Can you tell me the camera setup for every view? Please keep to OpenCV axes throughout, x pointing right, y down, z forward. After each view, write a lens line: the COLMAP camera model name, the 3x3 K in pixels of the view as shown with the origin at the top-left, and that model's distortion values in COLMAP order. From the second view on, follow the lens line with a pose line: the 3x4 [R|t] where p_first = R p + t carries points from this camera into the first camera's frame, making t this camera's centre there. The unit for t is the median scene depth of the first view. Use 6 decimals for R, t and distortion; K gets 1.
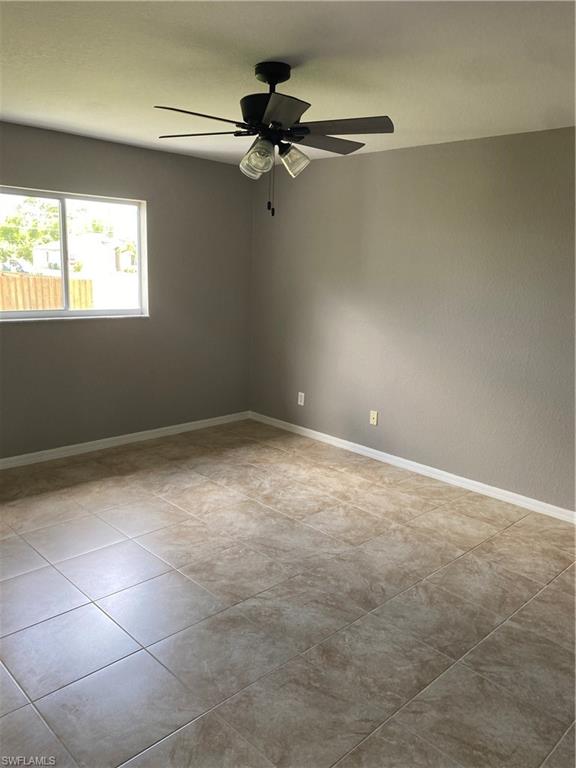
lens RADIAL K [[587.5, 0, 286.9], [0, 587.5, 384.2], [0, 0, 1]] dist [0.069141, -0.062649]
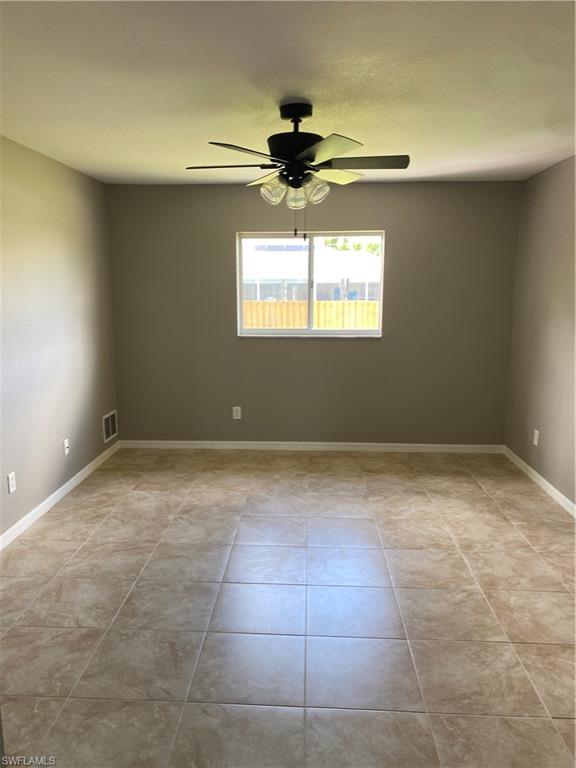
lens RADIAL K [[587.5, 0, 286.9], [0, 587.5, 384.2], [0, 0, 1]] dist [0.069141, -0.062649]
pose [[0.680256, 0.090171, -0.727407, 0.475114], [-0.125045, 0.992133, 0.006047, -0.015676], [0.722229, 0.086845, 0.686180, 0.164359]]
